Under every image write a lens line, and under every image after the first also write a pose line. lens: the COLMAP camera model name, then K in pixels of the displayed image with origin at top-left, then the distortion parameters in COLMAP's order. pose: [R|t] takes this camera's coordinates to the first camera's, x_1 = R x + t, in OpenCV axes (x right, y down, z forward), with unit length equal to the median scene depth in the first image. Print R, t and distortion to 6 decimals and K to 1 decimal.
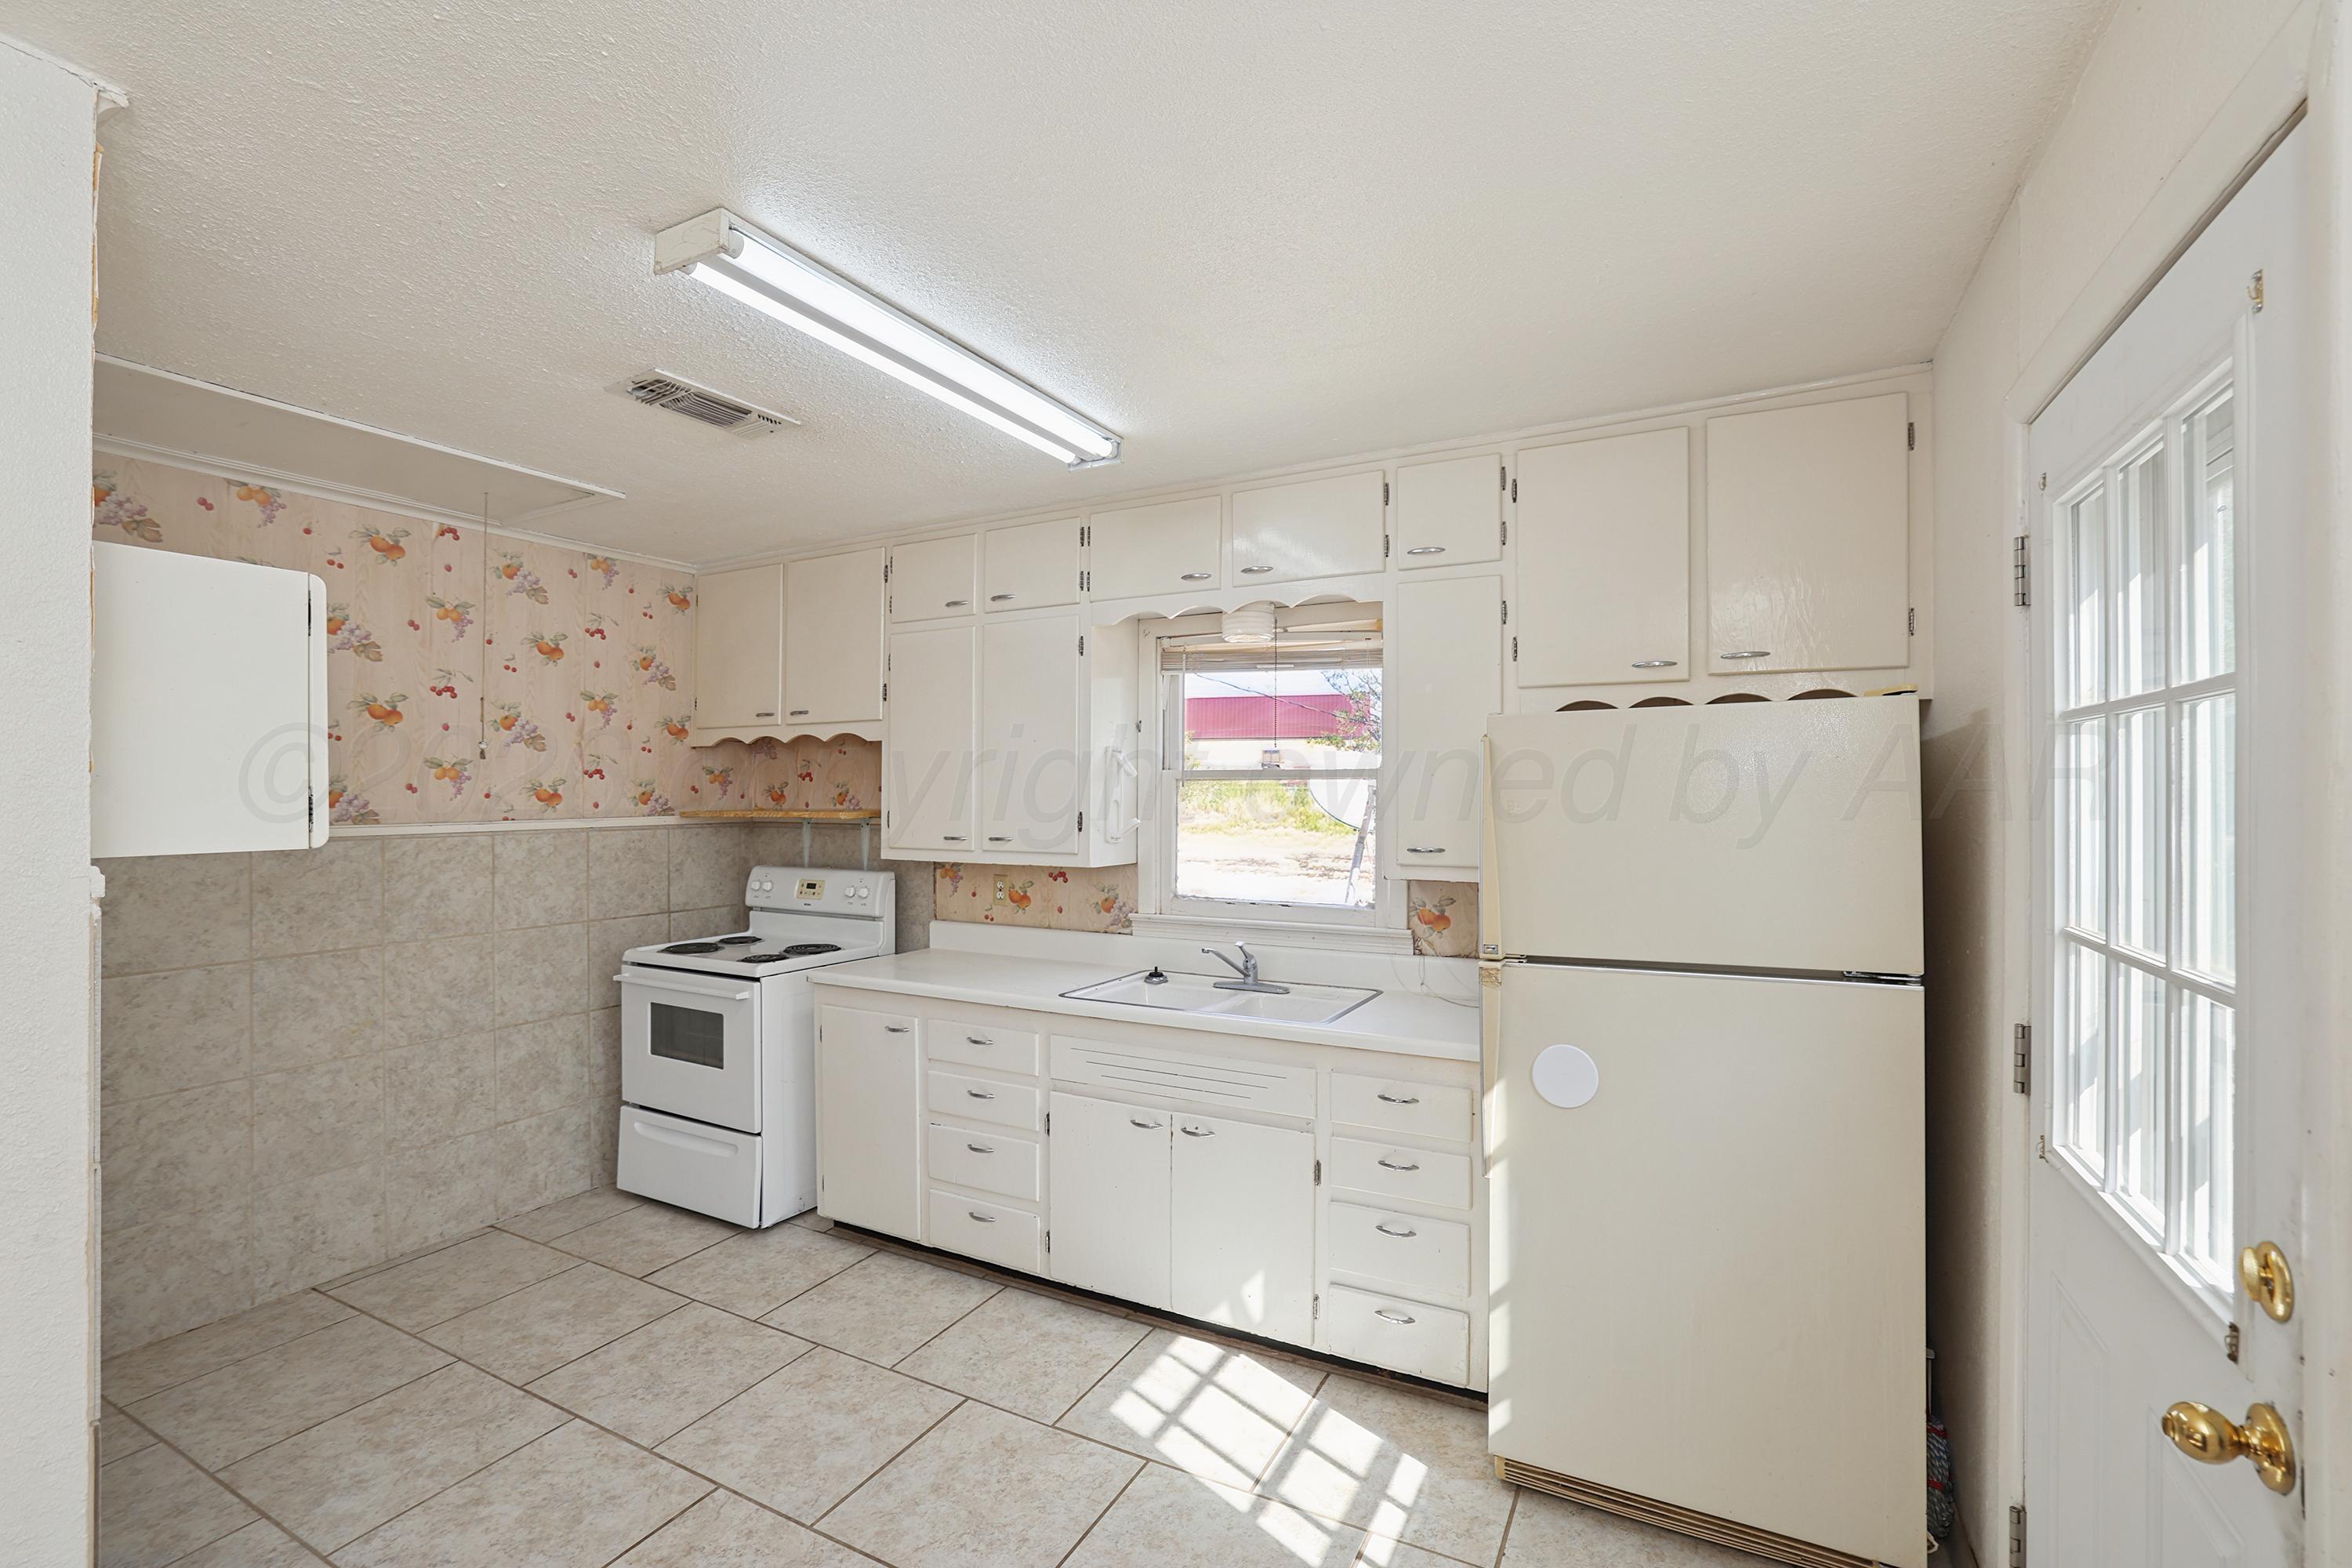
lens RADIAL K [[1028.4, 0, 1162.5], [0, 1028.4, 776.5], [0, 0, 1]] dist [0.009865, 0.002686]
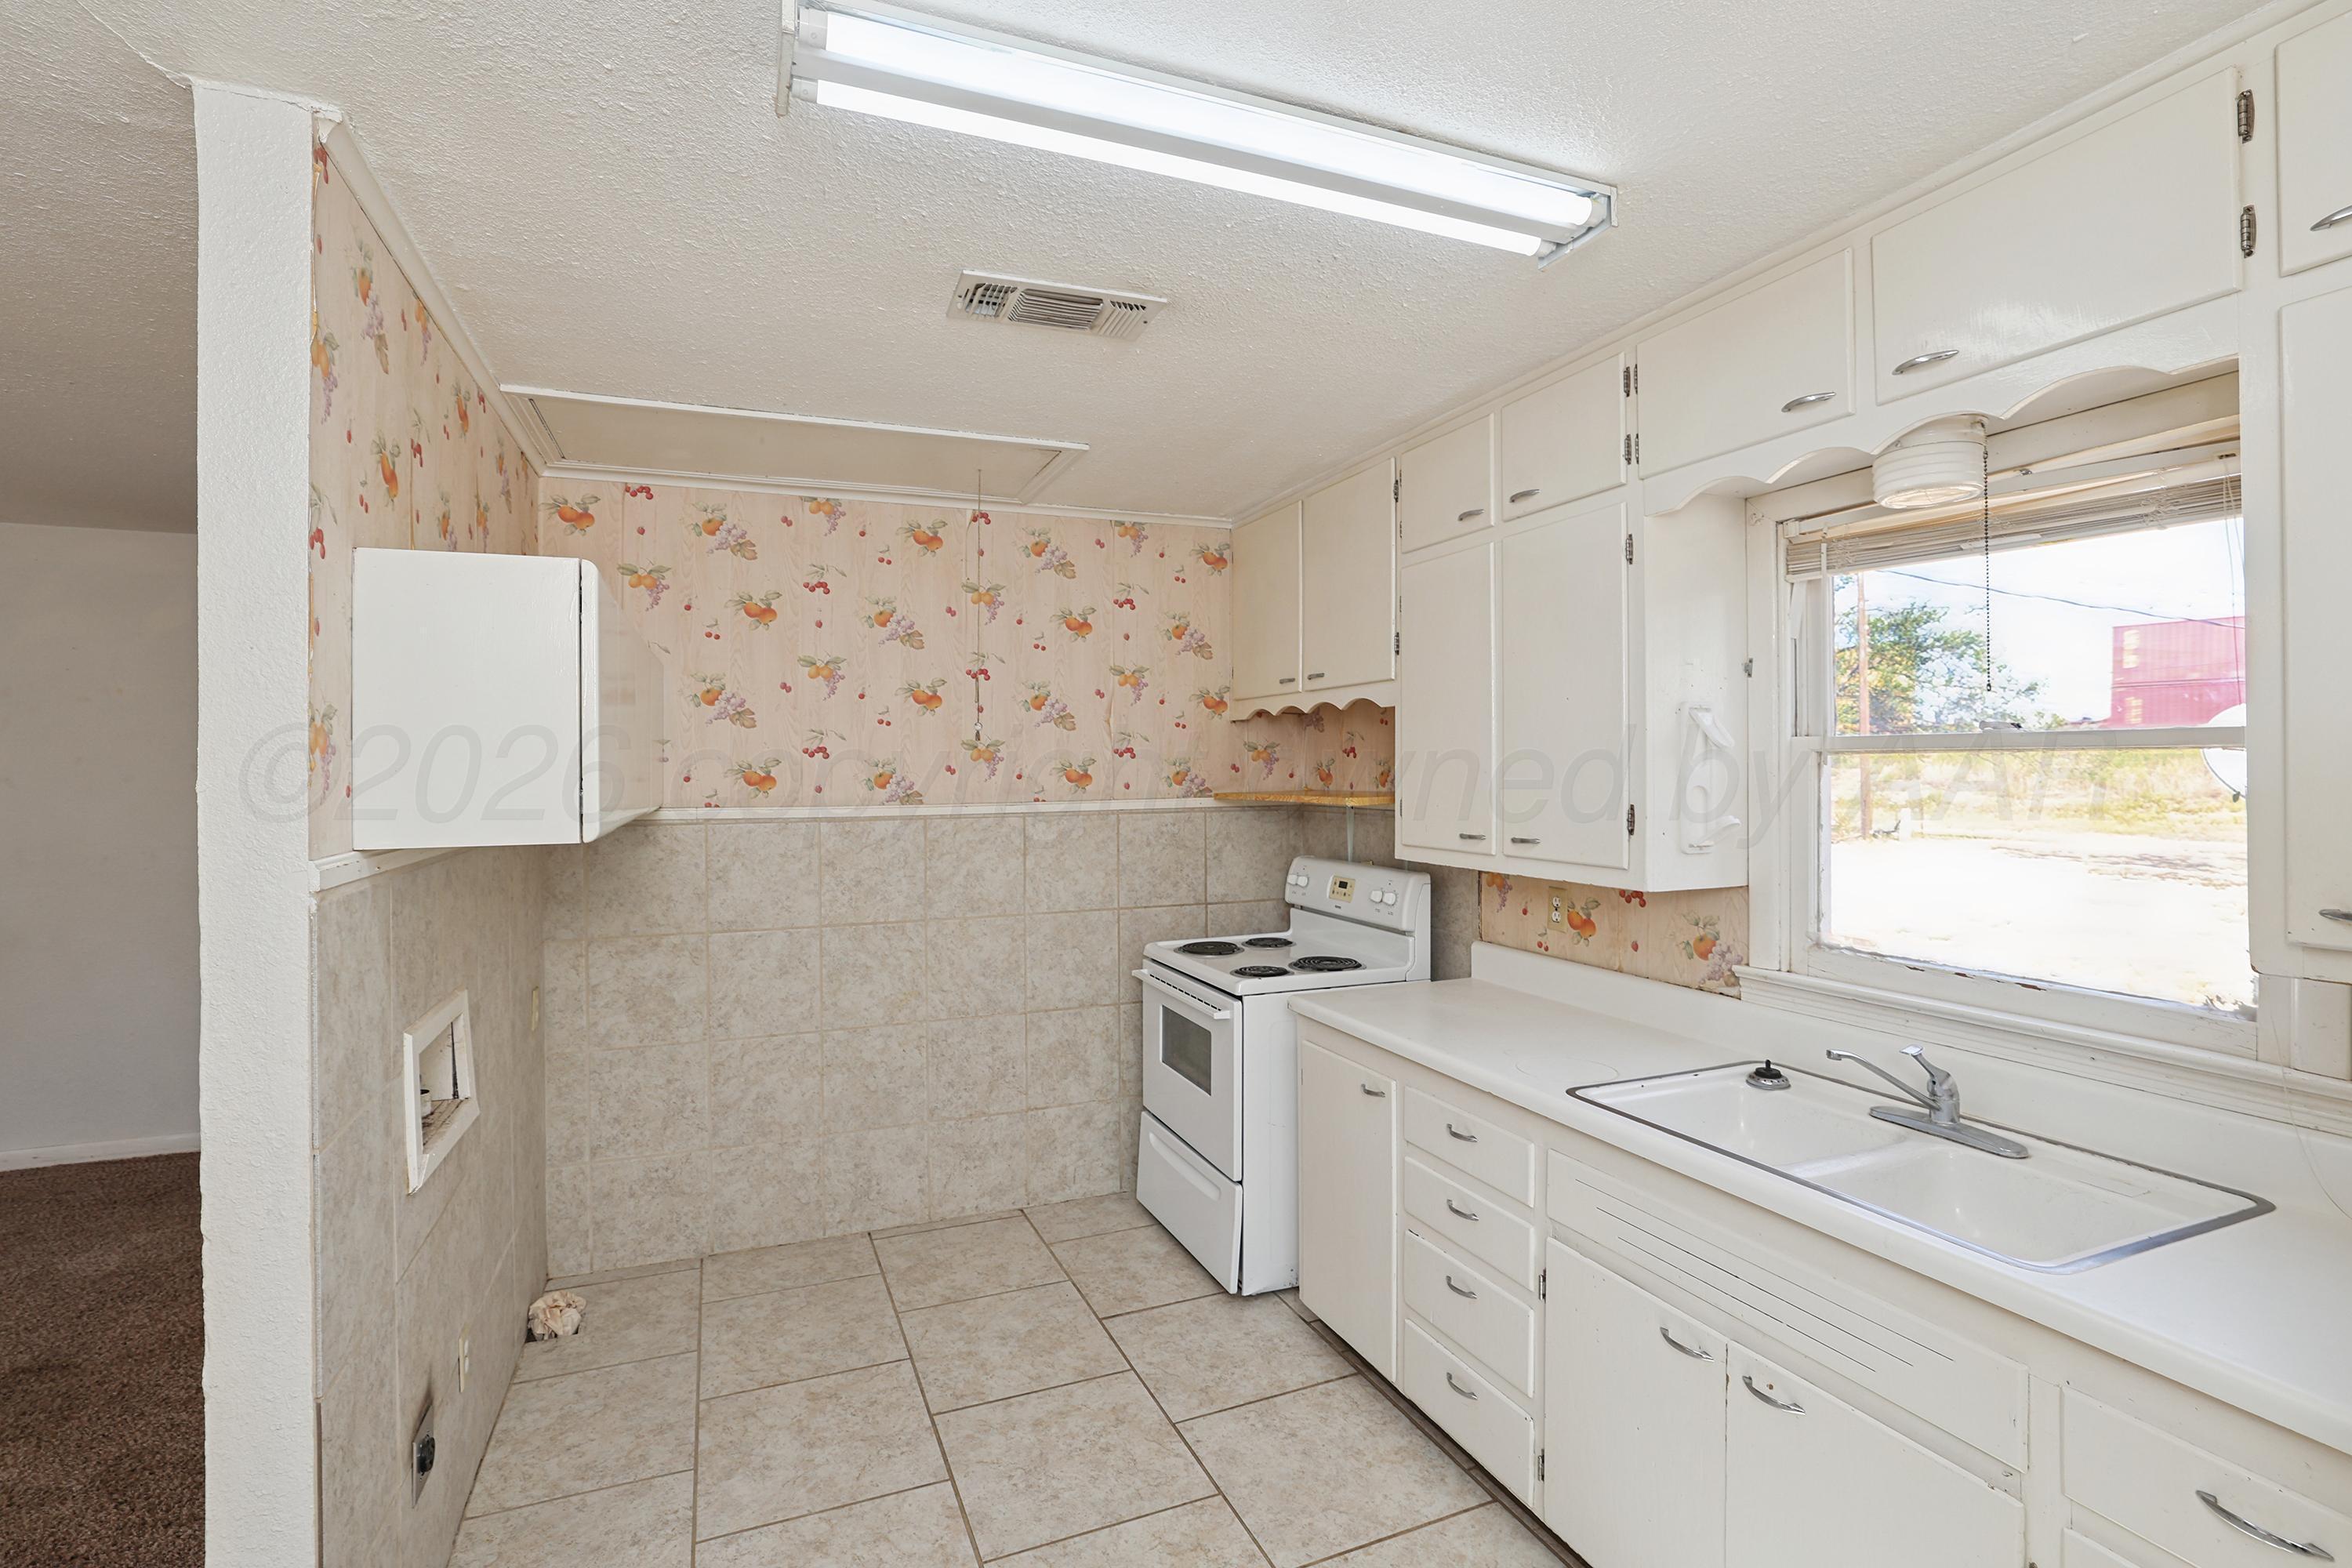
lens RADIAL K [[1118.7, 0, 1101.8], [0, 1118.7, 746.4], [0, 0, 1]] dist [-0.041308, 0.017892]
pose [[0.776429, -0.015861, -0.630005, 0.105109], [0.015267, 0.999863, -0.006357, -0.002861], [0.630020, -0.004683, 0.776565, 0.257432]]
